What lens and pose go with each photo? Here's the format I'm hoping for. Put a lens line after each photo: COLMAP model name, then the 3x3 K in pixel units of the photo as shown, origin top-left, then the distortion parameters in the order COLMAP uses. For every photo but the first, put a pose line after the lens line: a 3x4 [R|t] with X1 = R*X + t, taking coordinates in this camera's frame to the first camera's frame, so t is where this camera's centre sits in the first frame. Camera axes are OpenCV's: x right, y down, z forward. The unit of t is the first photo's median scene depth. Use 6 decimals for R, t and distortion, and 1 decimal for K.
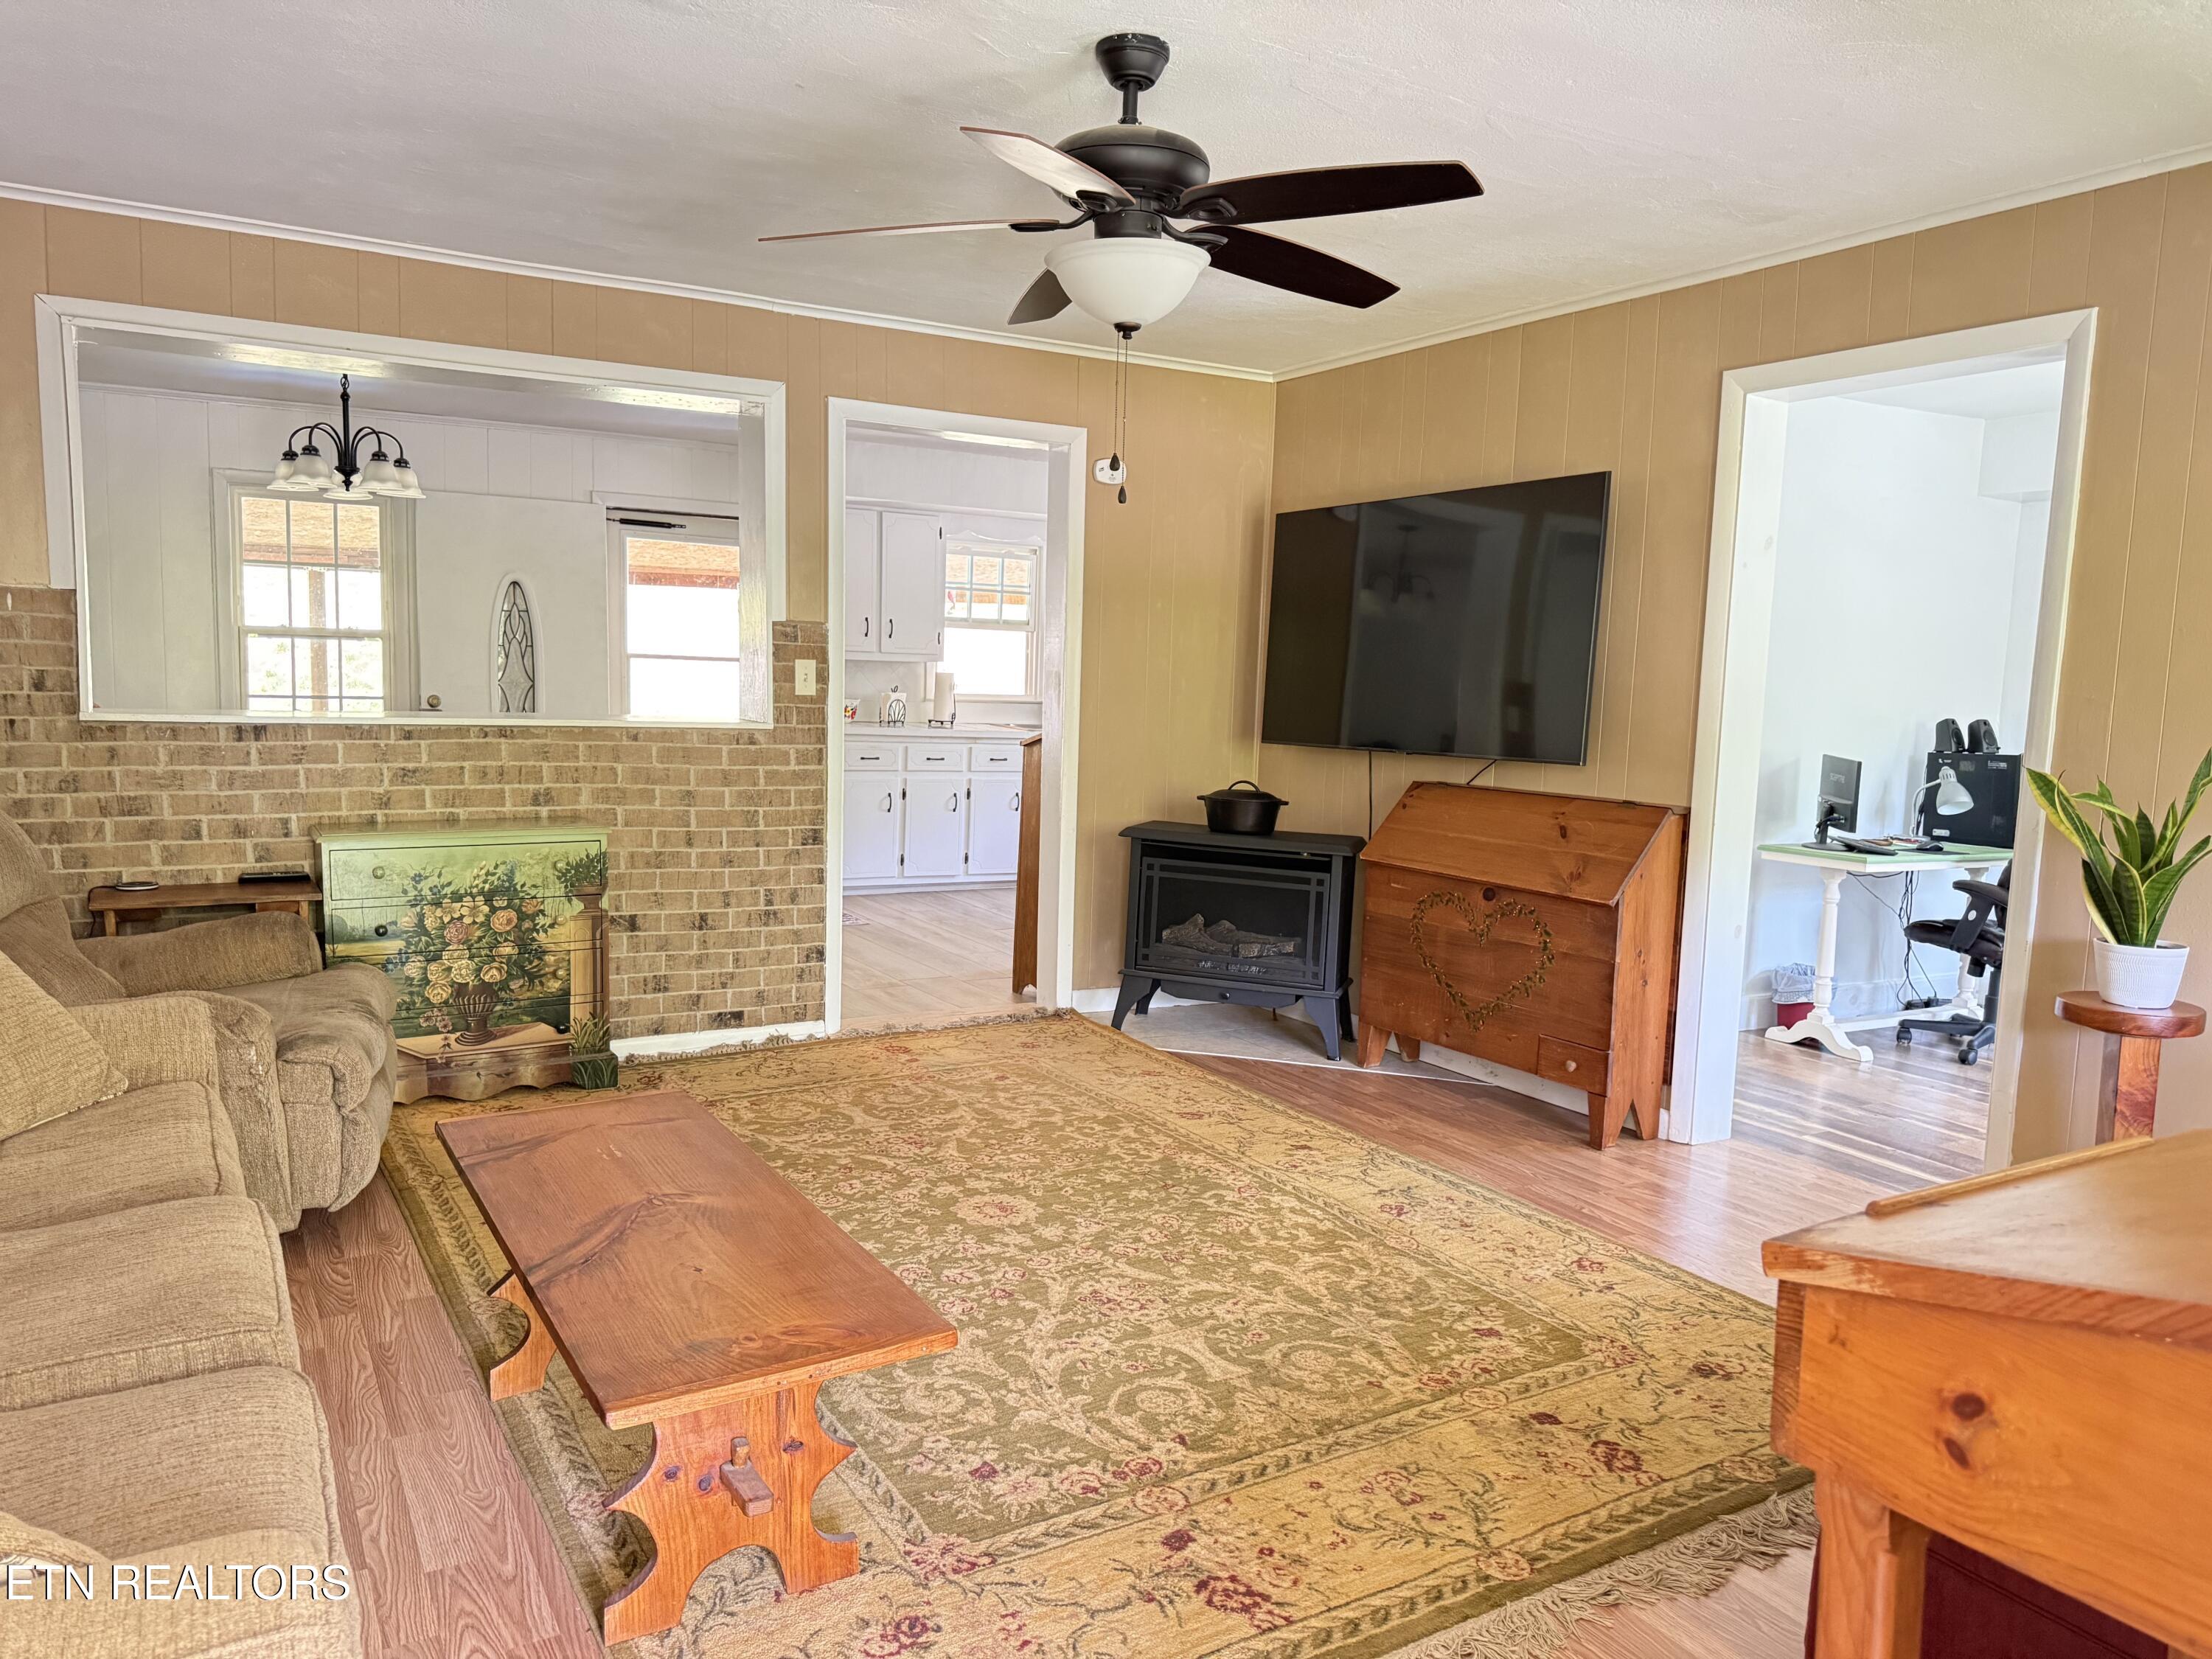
lens RADIAL K [[1560.1, 0, 1106.0], [0, 1560.1, 829.5], [0, 0, 1]] dist [0.001026, 0.000075]
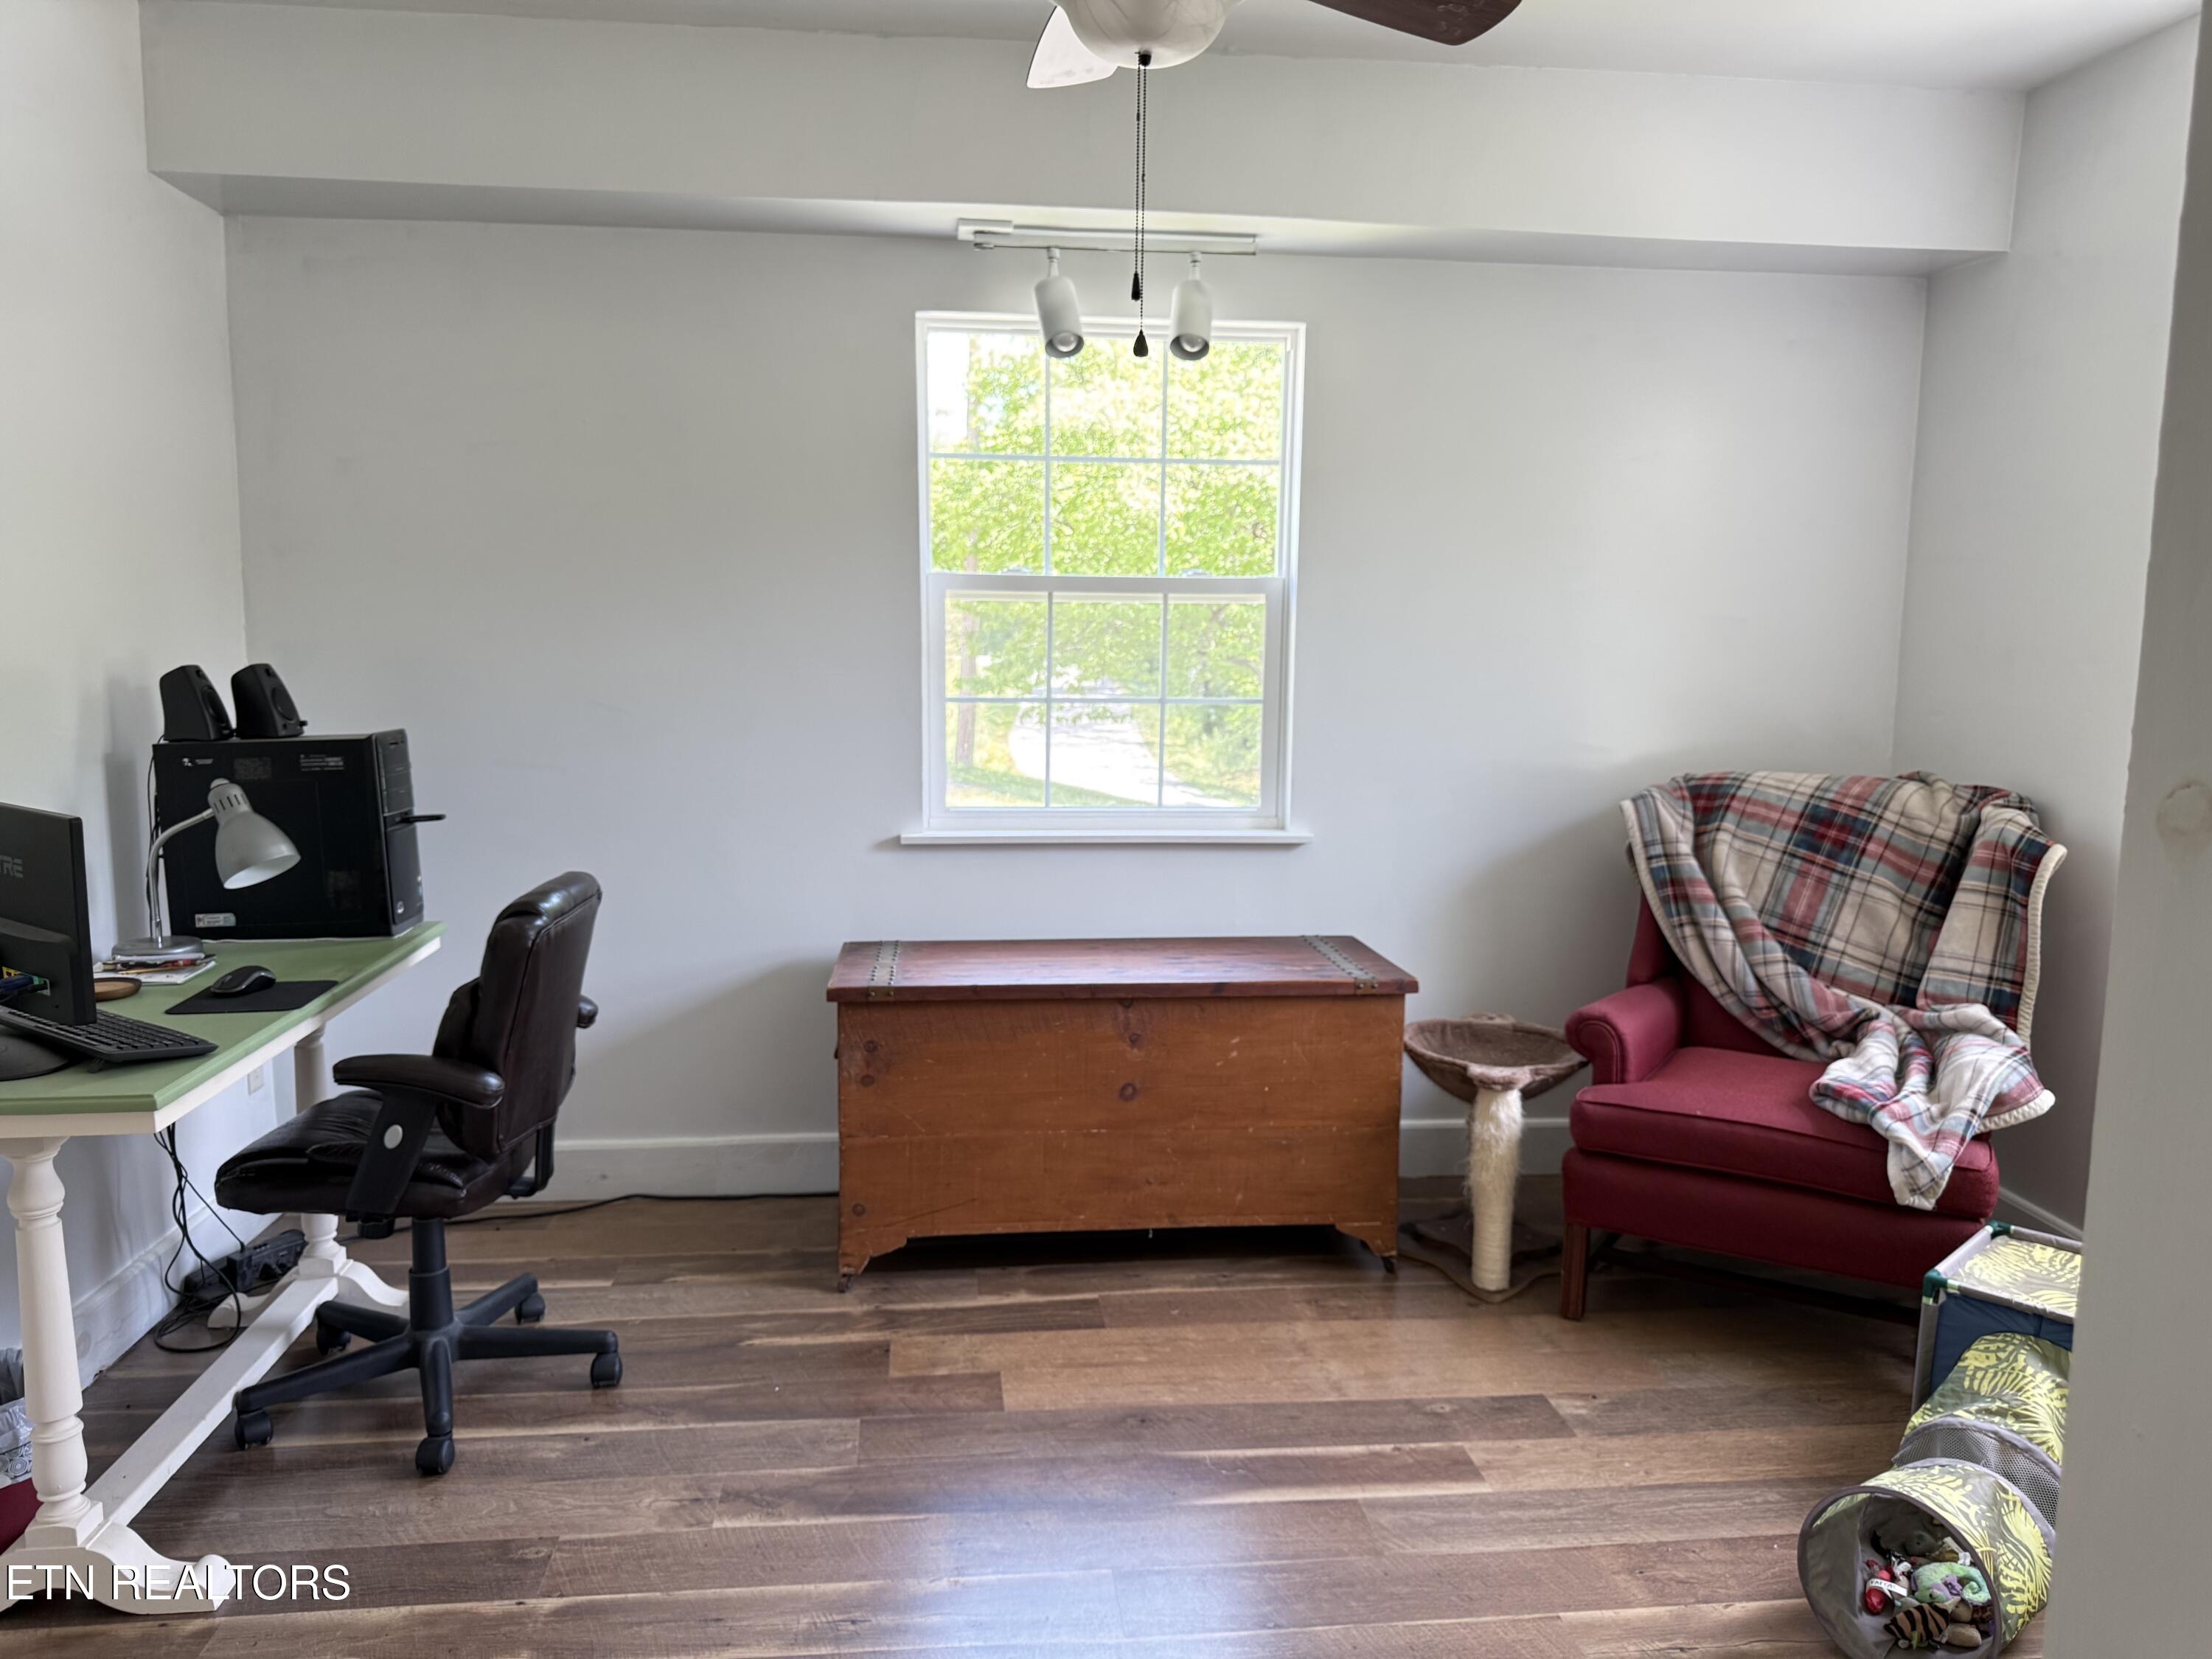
lens RADIAL K [[1560.1, 0, 1106.0], [0, 1560.1, 829.5], [0, 0, 1]] dist [0.001026, 0.000075]
pose [[0.421573, -0.140341, 0.895868, 0.251090], [0.099738, 0.989133, 0.108017, -0.048527], [-0.901293, 0.043815, 0.430990, 0.590783]]
